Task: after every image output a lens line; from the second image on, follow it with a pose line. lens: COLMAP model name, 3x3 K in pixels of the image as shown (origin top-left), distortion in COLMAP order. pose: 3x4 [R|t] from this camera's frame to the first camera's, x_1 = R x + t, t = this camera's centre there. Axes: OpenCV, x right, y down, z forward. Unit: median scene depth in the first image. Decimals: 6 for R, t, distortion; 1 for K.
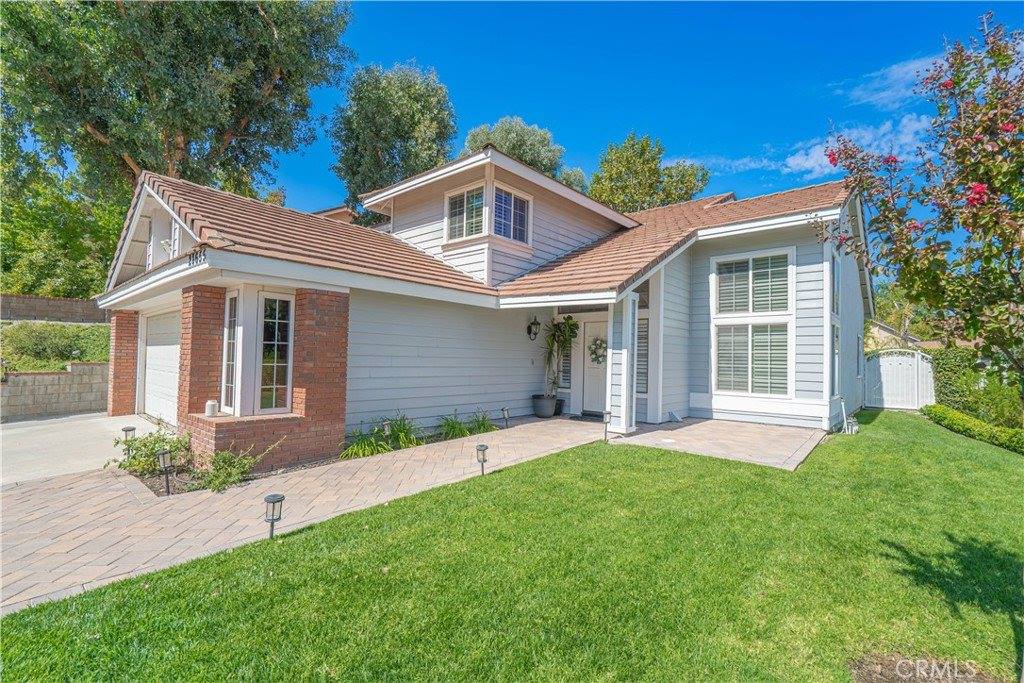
lens RADIAL K [[469.5, 0, 511.2], [0, 469.5, 347.8], [0, 0, 1]] dist [-0.001704, -0.000453]
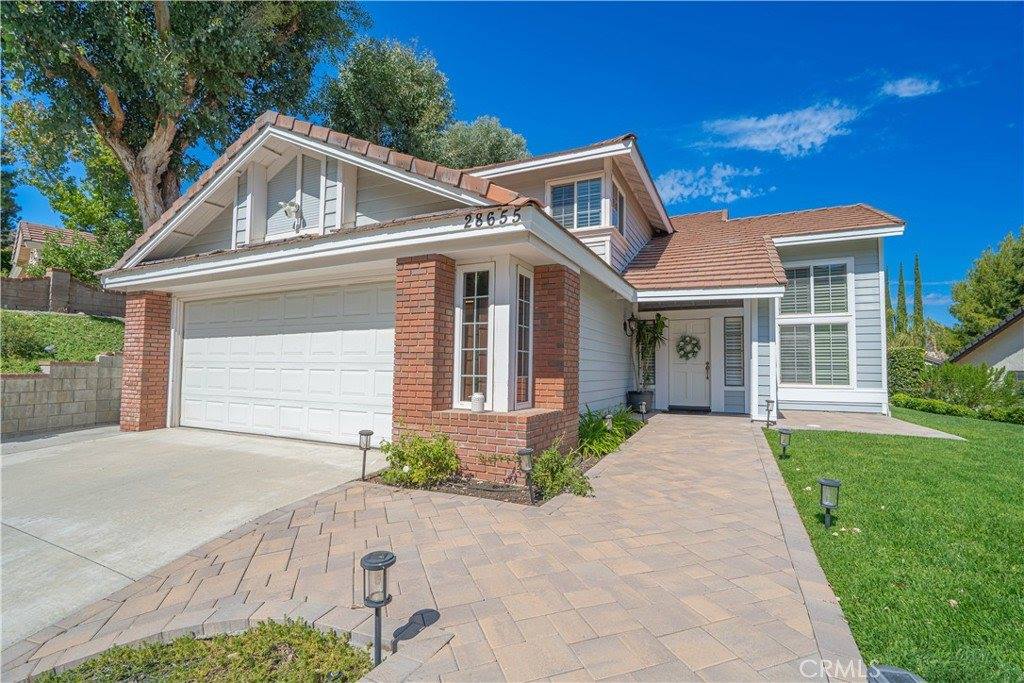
lens RADIAL K [[469.5, 0, 511.2], [0, 469.5, 347.8], [0, 0, 1]] dist [-0.001704, -0.000453]
pose [[0.960434, 0.004441, 0.278473, -0.509645], [0.001850, 0.999749, -0.022326, 0.031528], [-0.278502, 0.021958, 0.960185, 0.120613]]
